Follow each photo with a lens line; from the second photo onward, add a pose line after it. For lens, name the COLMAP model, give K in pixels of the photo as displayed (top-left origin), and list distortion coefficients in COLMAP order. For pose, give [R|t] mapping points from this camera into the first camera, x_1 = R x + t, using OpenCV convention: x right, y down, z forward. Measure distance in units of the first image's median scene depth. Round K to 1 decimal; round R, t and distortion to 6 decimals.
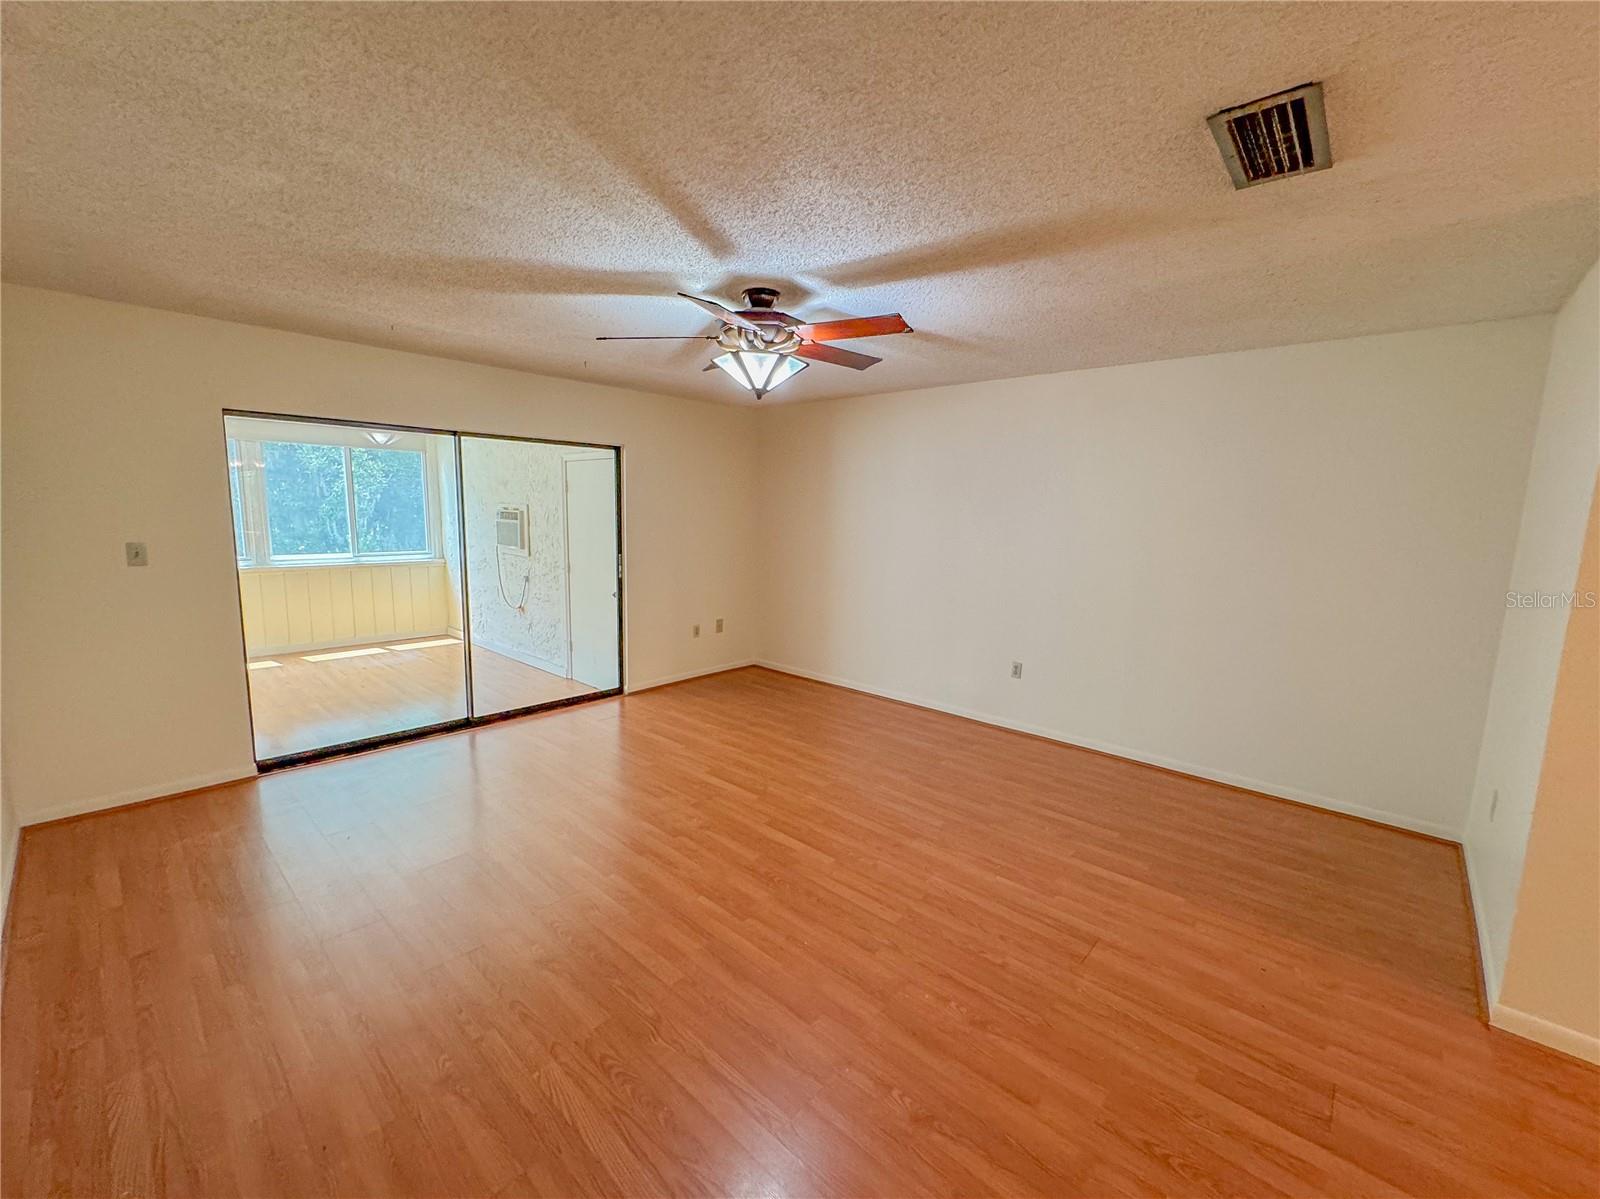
lens RADIAL K [[644.2, 0, 811.6], [0, 644.2, 597.5], [0, 0, 1]] dist [0.001344, -0.000533]
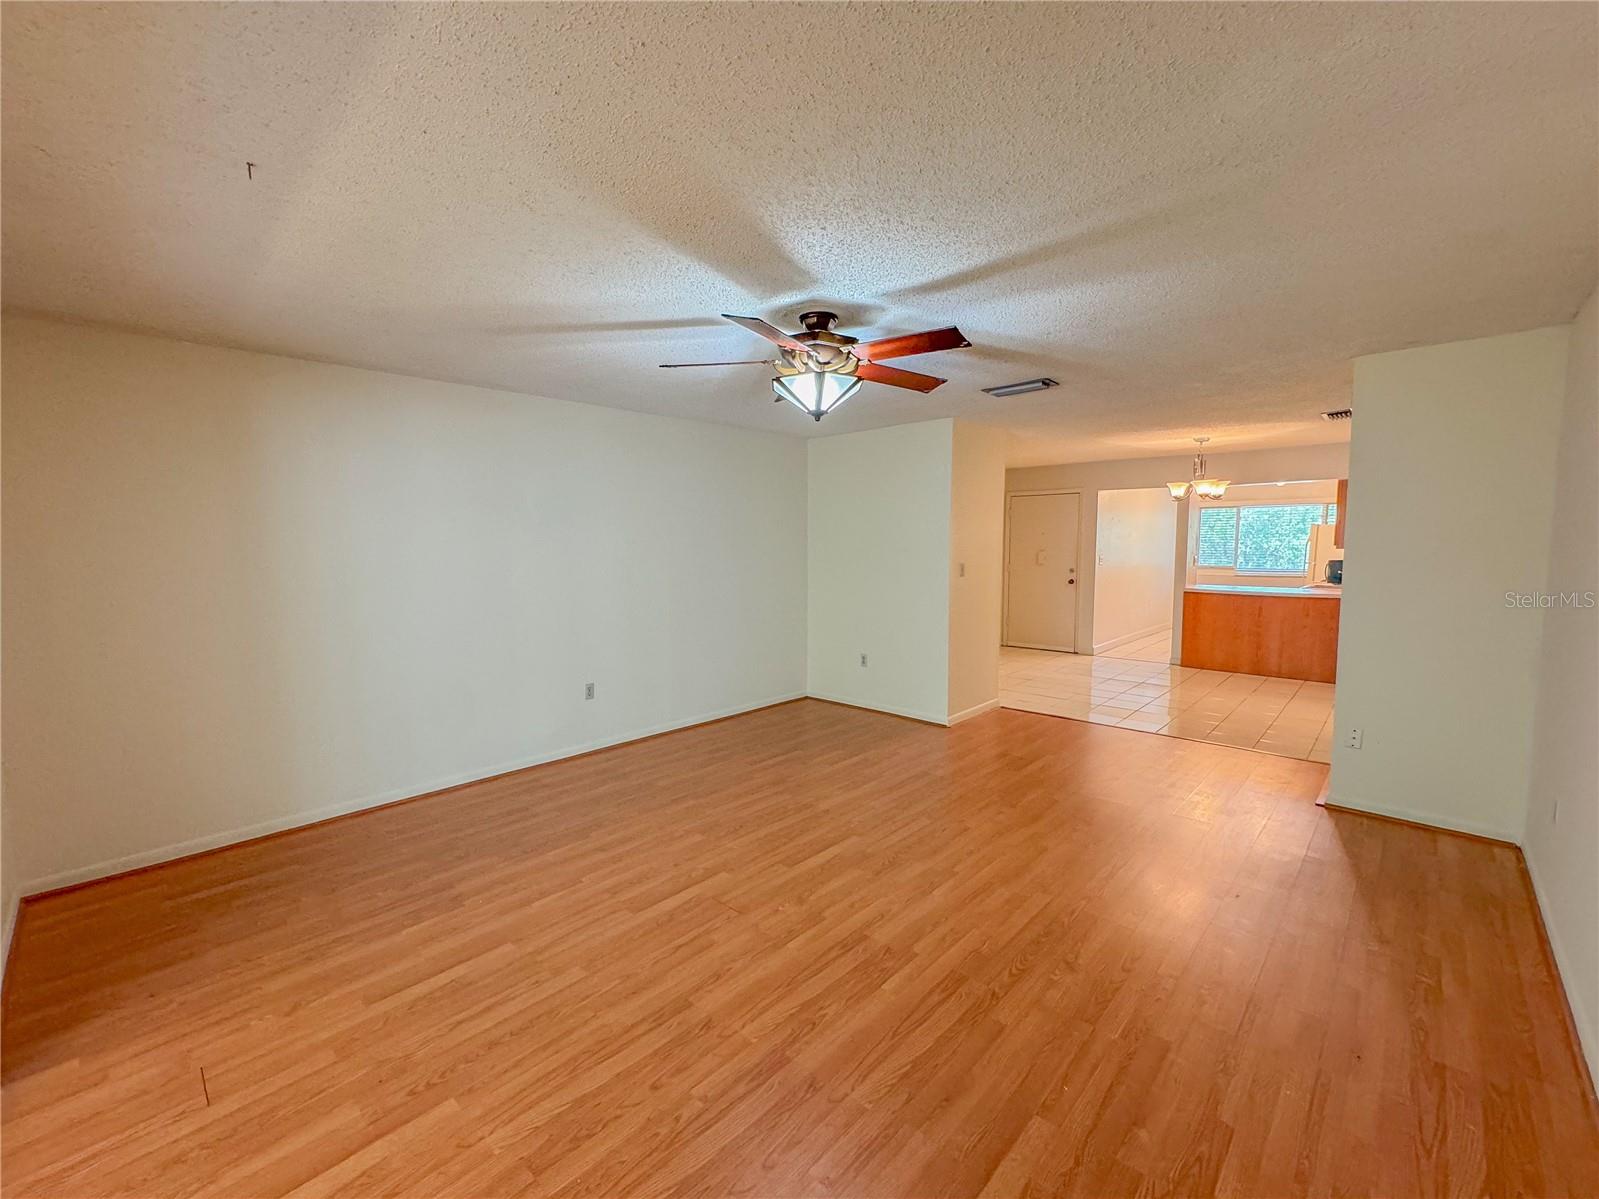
lens RADIAL K [[643.8, 0, 813.2], [0, 643.8, 605.9], [0, 0, 1]] dist [0.001344, -0.000533]
pose [[0.028083, -0.119440, 0.992444, -0.785587], [0.141217, 0.983352, 0.114350, -0.098555], [-0.989580, 0.136938, 0.044483, 0.729859]]
